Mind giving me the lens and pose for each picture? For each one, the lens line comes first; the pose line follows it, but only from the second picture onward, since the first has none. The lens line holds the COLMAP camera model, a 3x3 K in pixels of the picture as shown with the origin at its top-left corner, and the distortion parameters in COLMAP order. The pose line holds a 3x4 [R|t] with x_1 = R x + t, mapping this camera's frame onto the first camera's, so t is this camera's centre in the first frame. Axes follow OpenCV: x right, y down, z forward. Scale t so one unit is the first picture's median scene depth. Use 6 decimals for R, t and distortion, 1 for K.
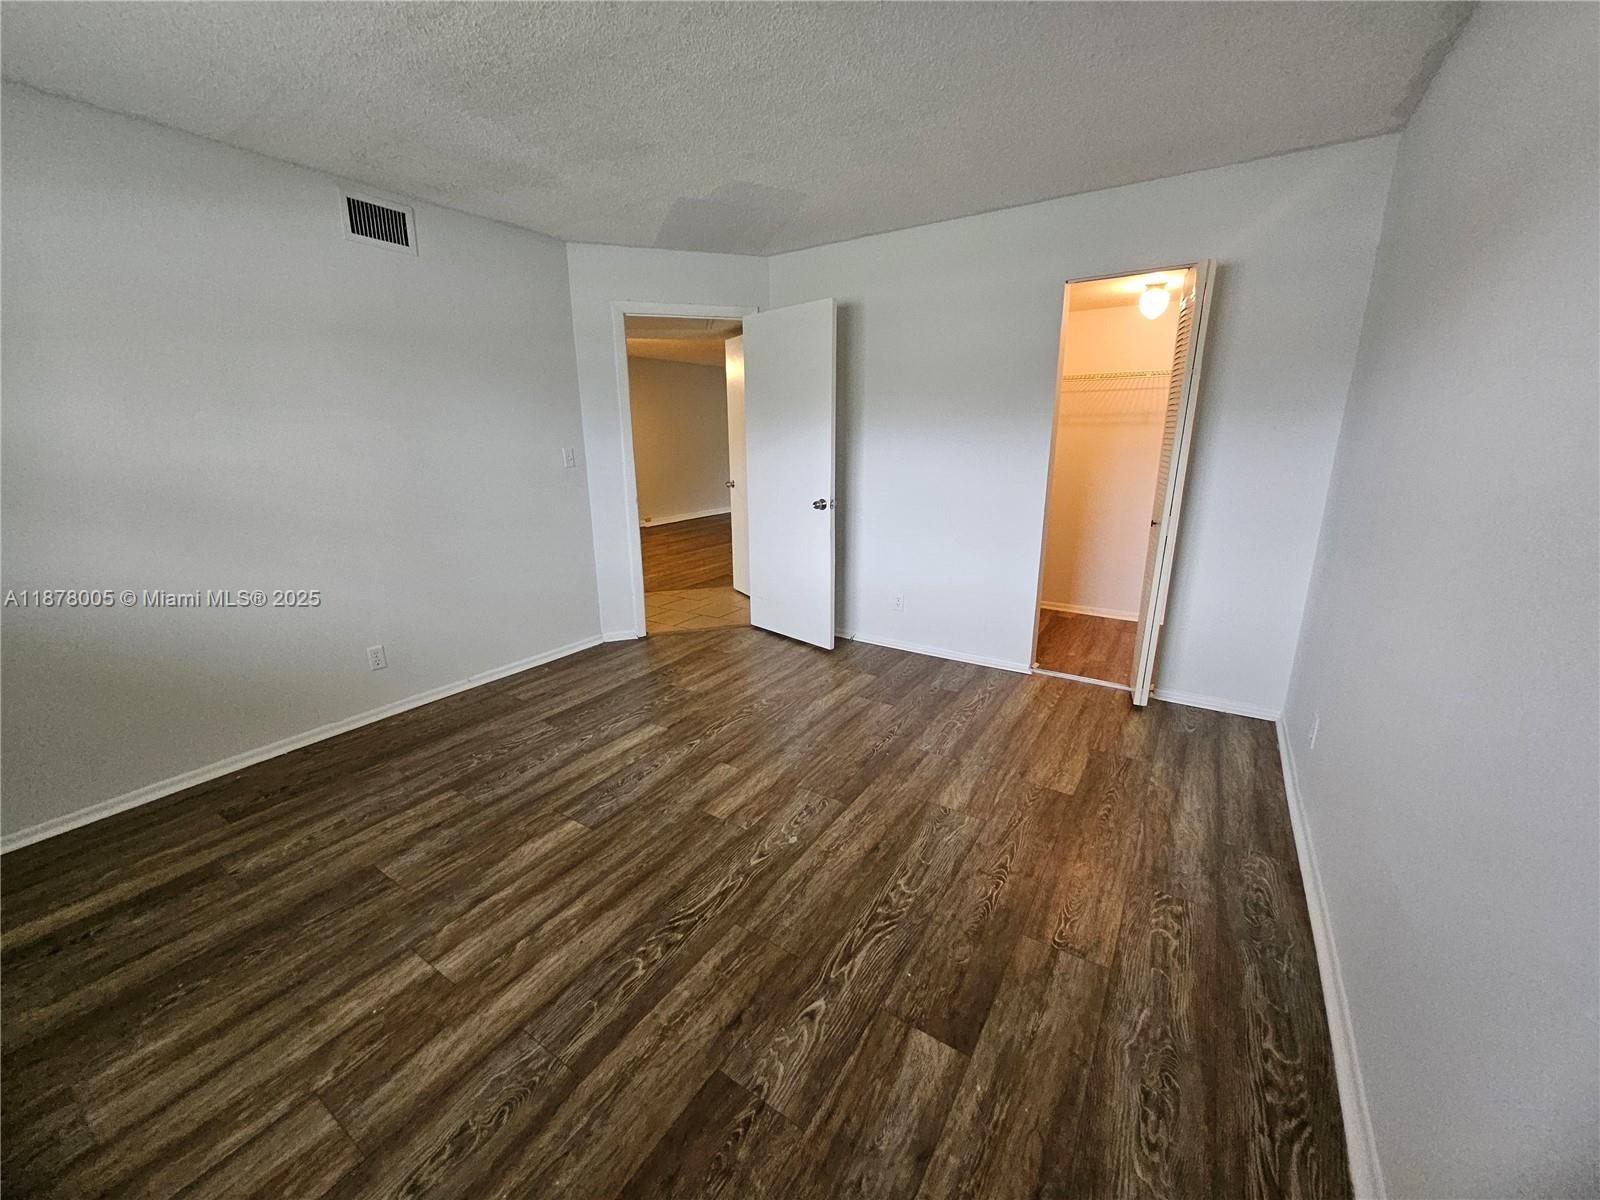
lens RADIAL K [[630.7, 0, 789.7], [0, 630.7, 591.8], [0, 0, 1]] dist [0.002211, -0.000742]
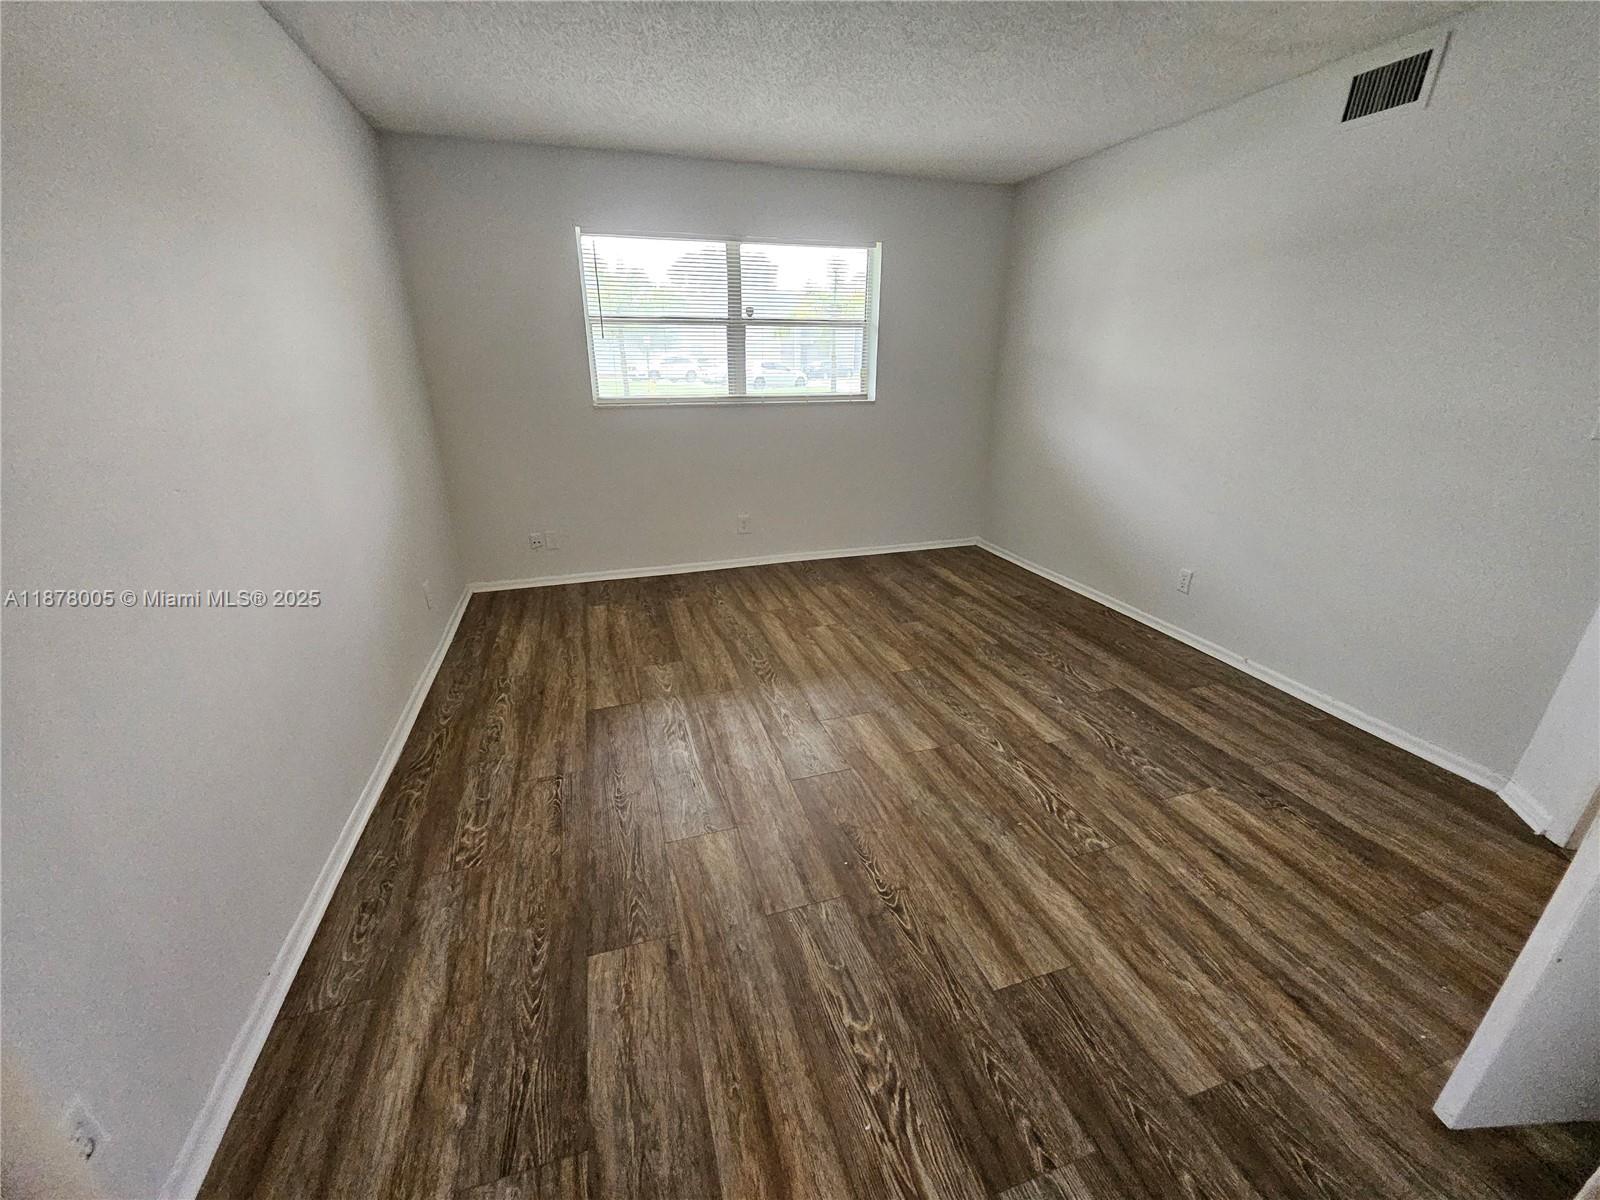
lens RADIAL K [[655.2, 0, 802.3], [0, 655.2, 631.1], [0, 0, 1]] dist [0.000704, -0.000279]
pose [[-0.641260, 0.307493, -0.703018, 0.688549], [-0.181786, 0.829232, 0.528515, -0.358766], [0.745479, 0.466714, -0.475855, 1.347476]]
